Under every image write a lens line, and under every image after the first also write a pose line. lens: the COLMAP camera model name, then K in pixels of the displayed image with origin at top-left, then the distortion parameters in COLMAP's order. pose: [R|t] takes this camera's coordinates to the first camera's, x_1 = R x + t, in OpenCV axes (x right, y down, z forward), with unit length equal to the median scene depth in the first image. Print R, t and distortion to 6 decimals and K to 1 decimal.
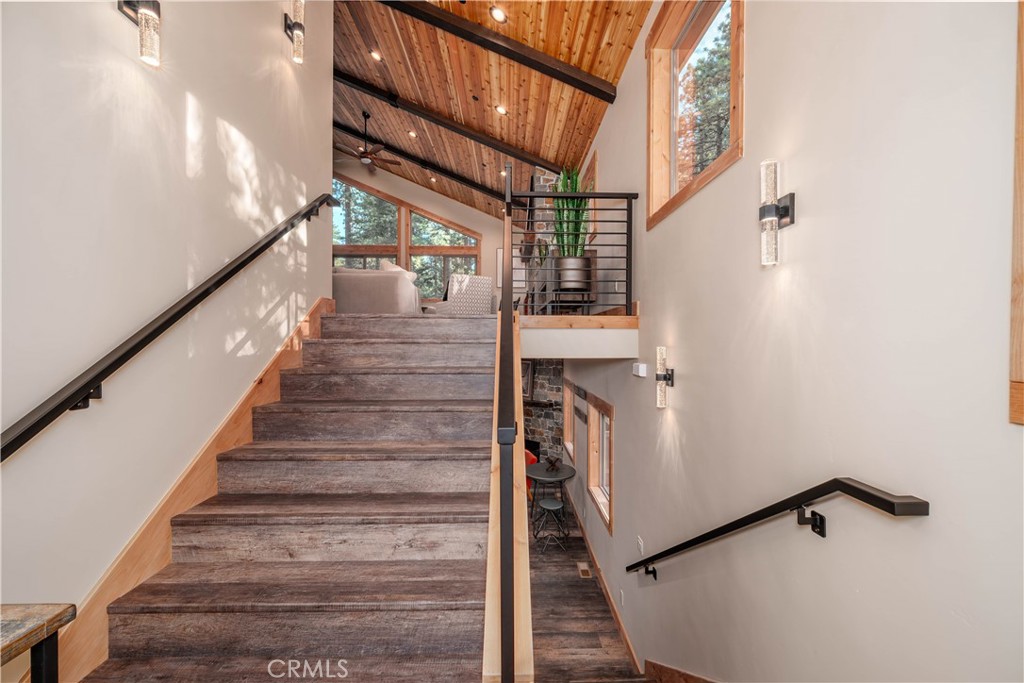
lens RADIAL K [[386.6, 0, 476.5], [0, 386.6, 354.3], [0, 0, 1]] dist [-0.001086, 0.000098]
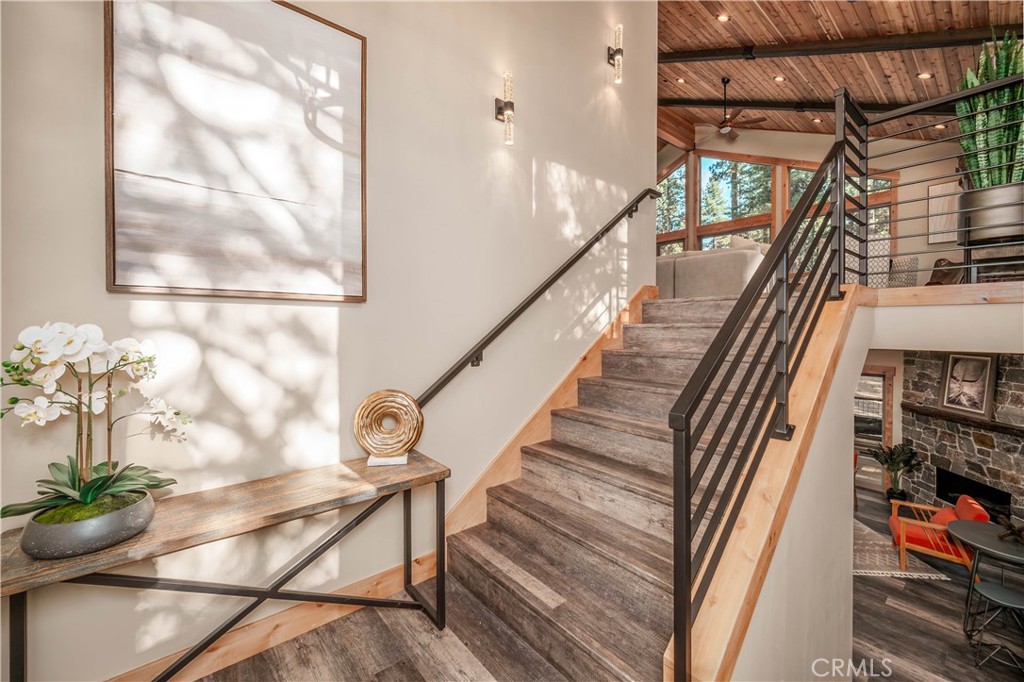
lens RADIAL K [[409.0, 0, 518.2], [0, 409.0, 340.9], [0, 0, 1]] dist [-0.001651, -0.000025]
pose [[0.626207, 0.026563, -0.779204, 0.327503], [-0.024070, 0.999602, 0.014733, 0.000383], [0.779285, 0.009529, 0.626597, 0.014152]]
